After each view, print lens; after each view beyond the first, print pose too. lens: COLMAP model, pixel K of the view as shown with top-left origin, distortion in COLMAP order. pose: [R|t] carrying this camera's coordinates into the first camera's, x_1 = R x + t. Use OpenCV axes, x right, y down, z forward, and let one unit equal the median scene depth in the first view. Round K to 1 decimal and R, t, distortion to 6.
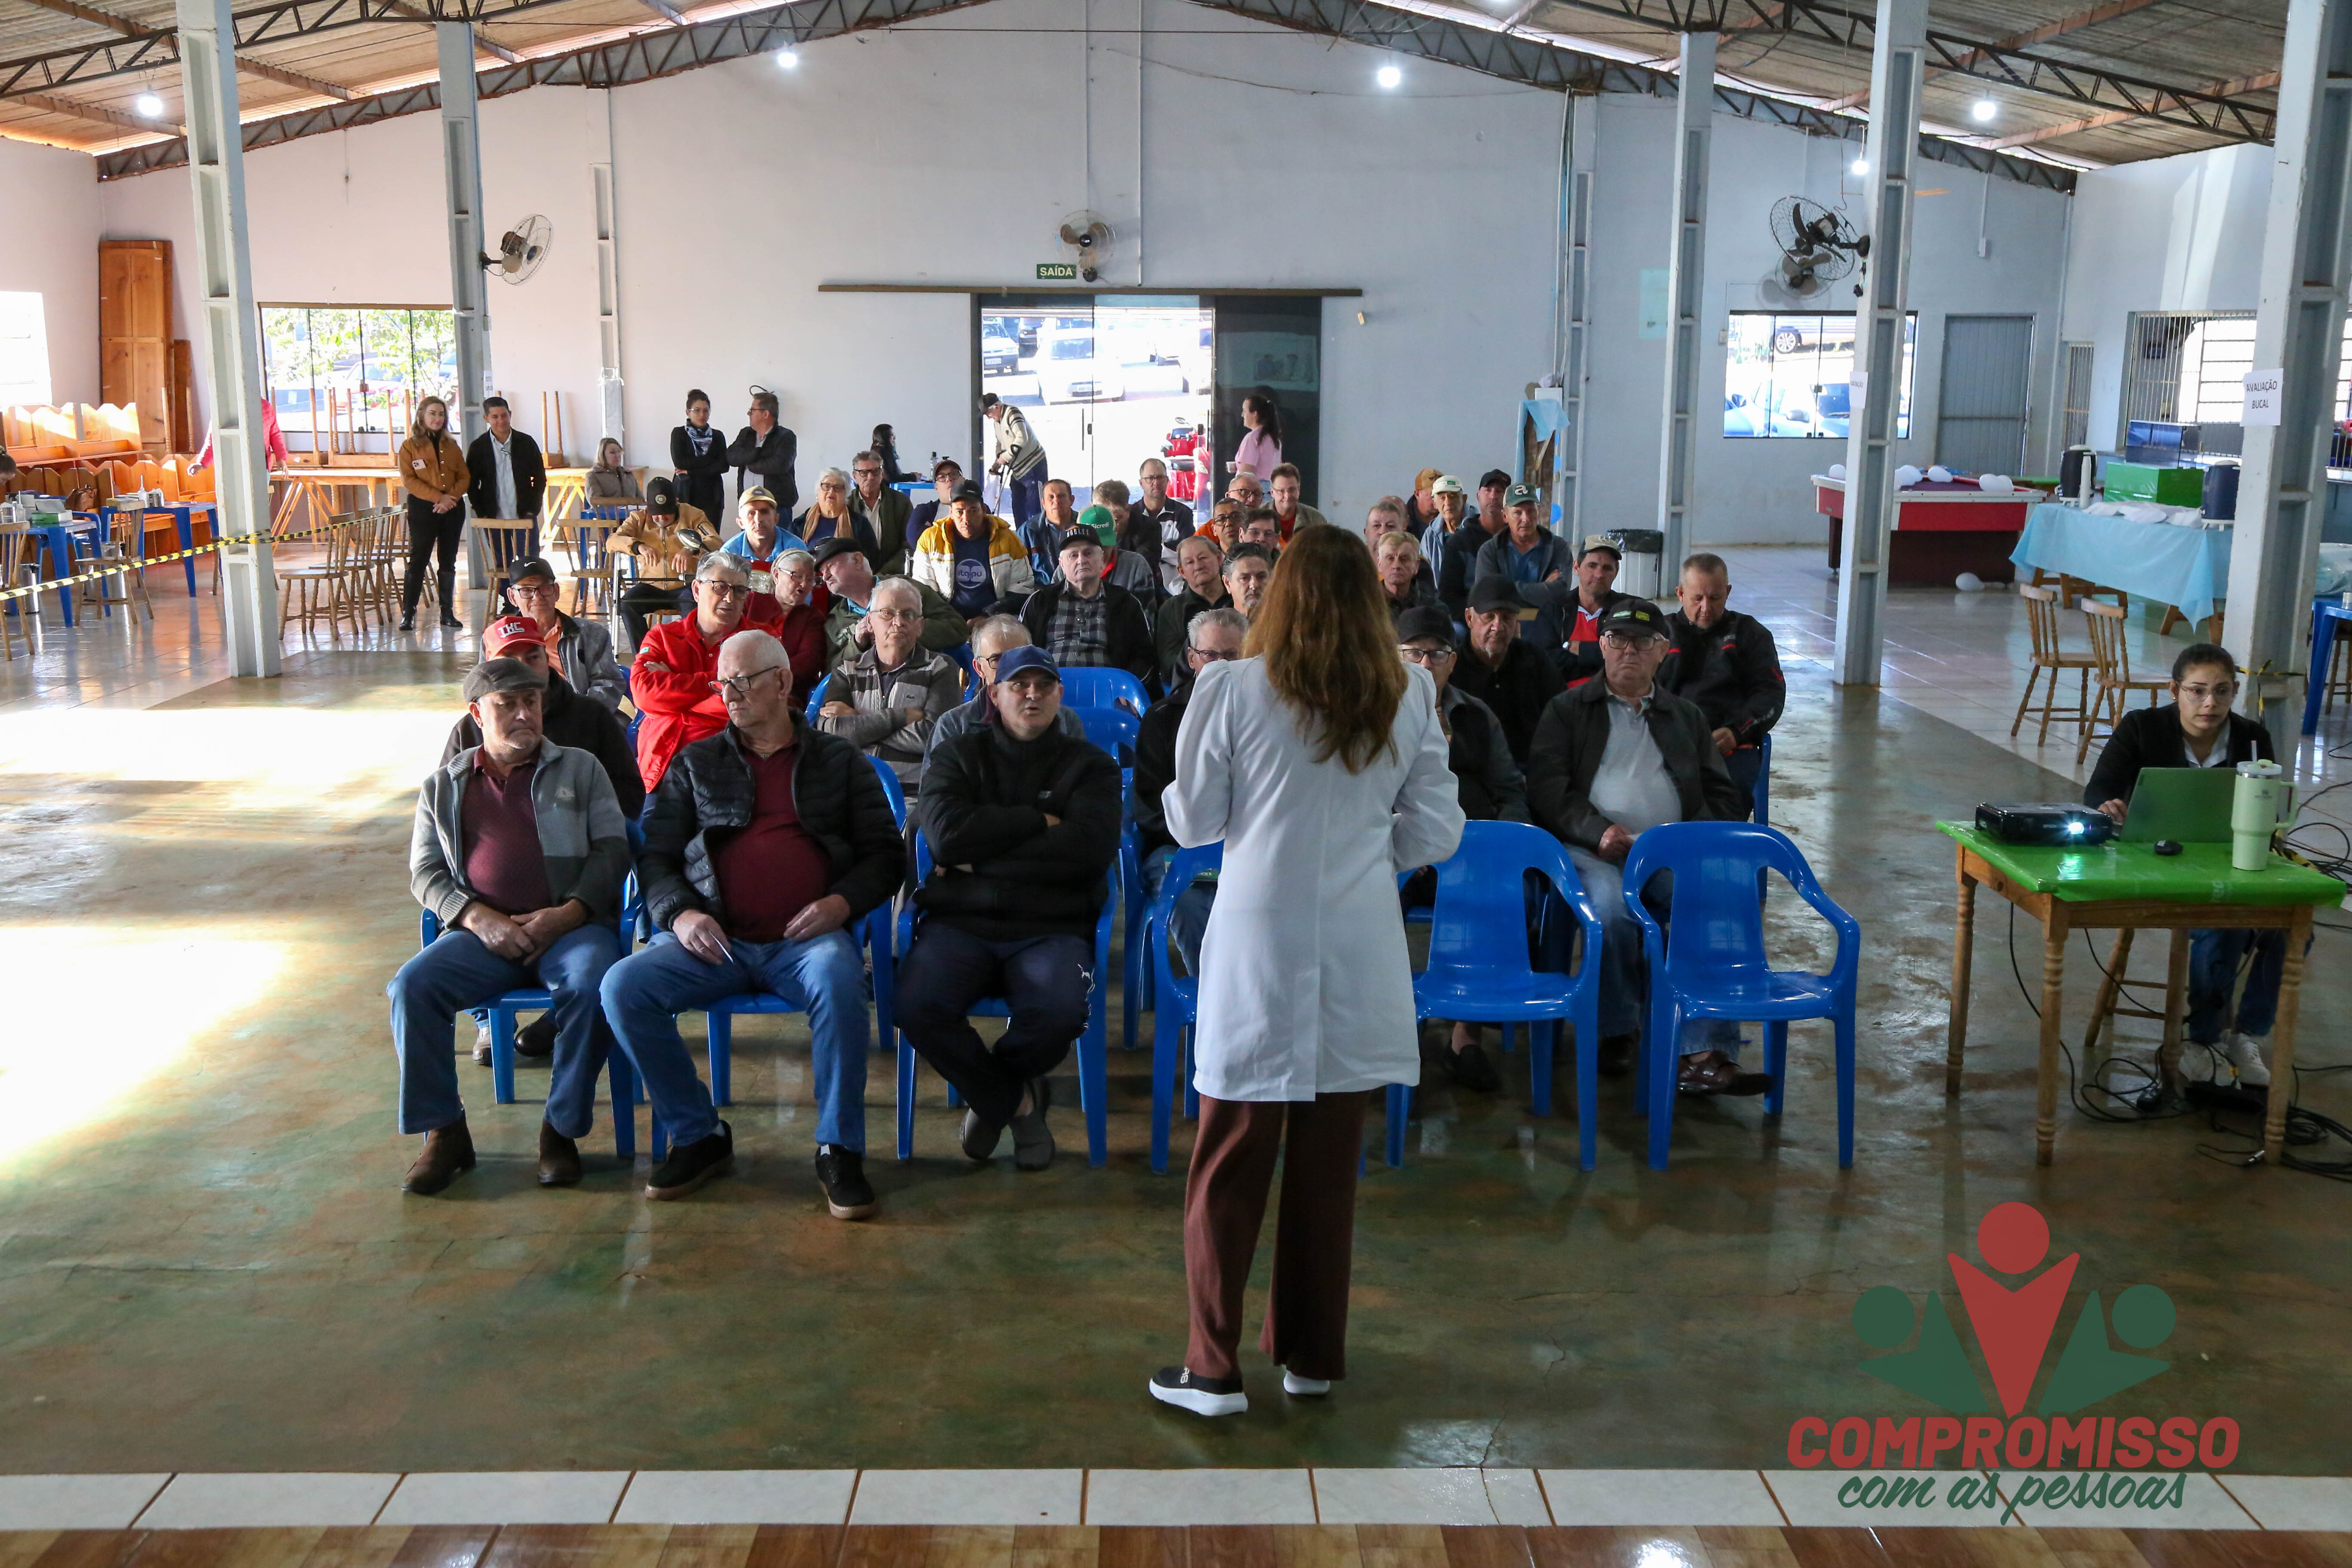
lens RADIAL K [[2324.3, 0, 1176.0], [0, 2324.3, 784.0], [0, 0, 1]] dist [-0.011386, 0.088517]
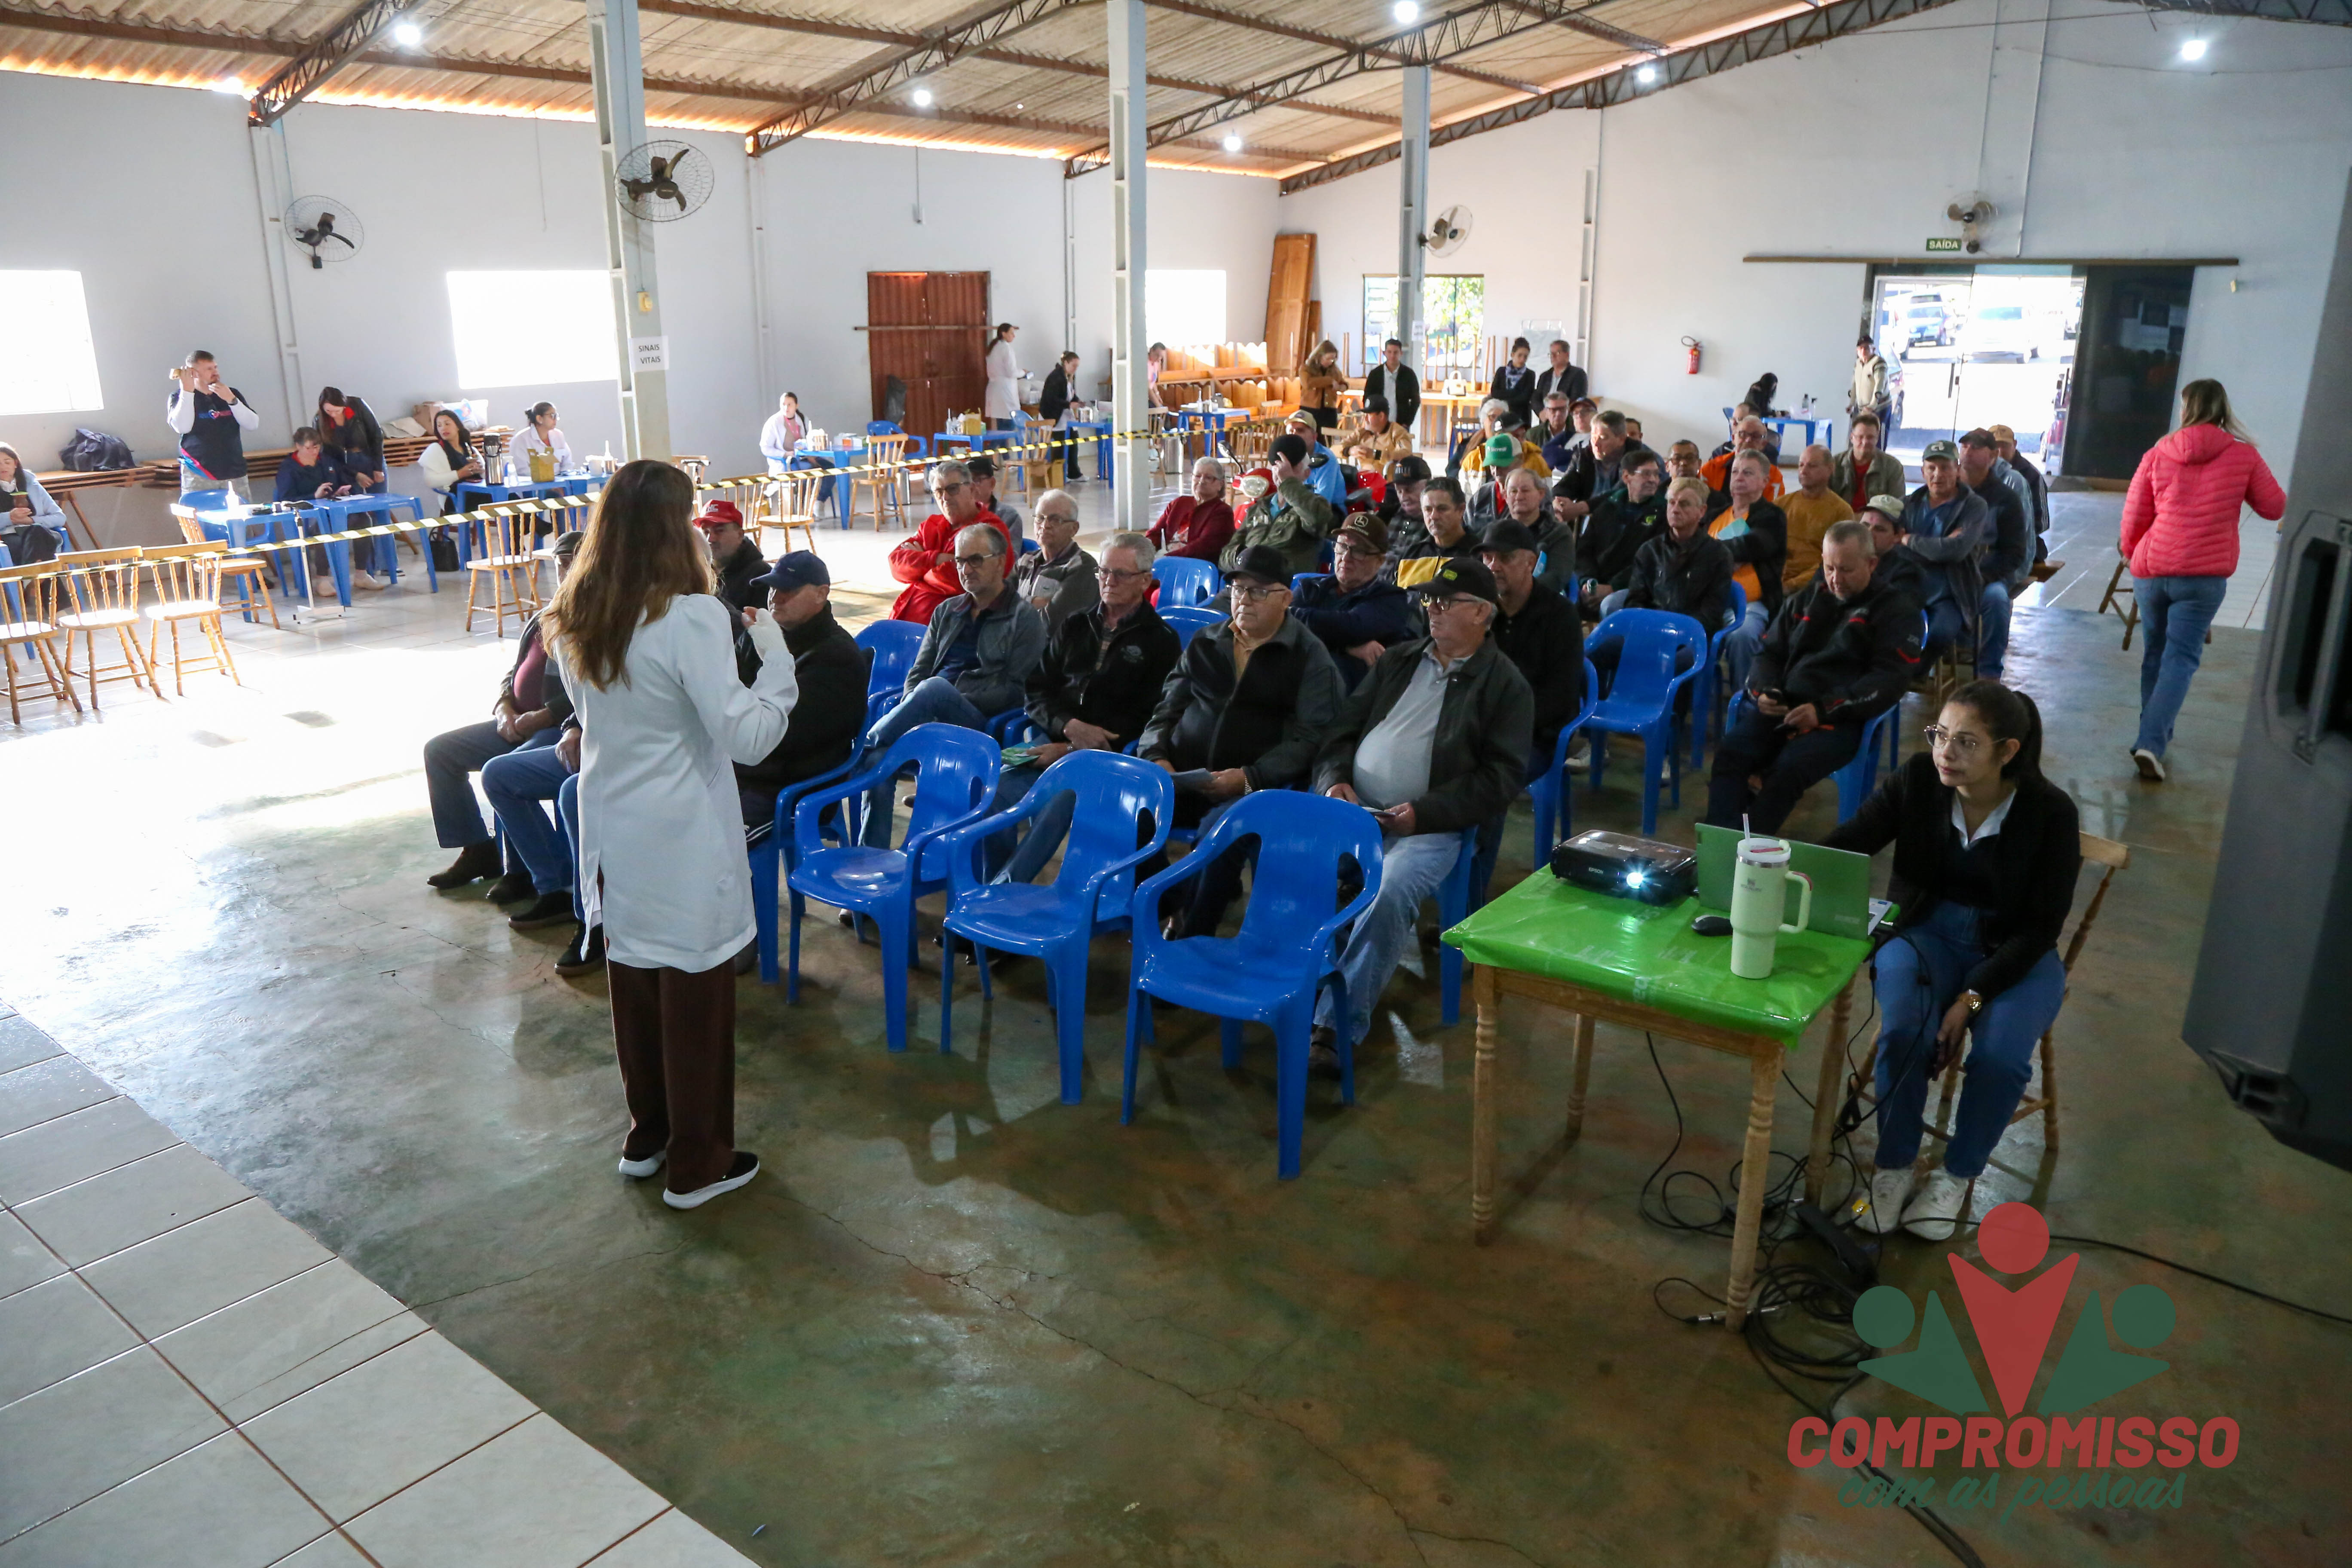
lens RADIAL K [[1625.8, 0, 1176.0], [0, 1625.8, 784.0], [0, 0, 1]] dist [-0.126580, 0.073541]
pose [[0.781804, 0.171107, -0.599587, 0.169755], [-0.107622, 0.984208, 0.140540, -0.022104], [0.614166, -0.045346, 0.787873, 0.127160]]
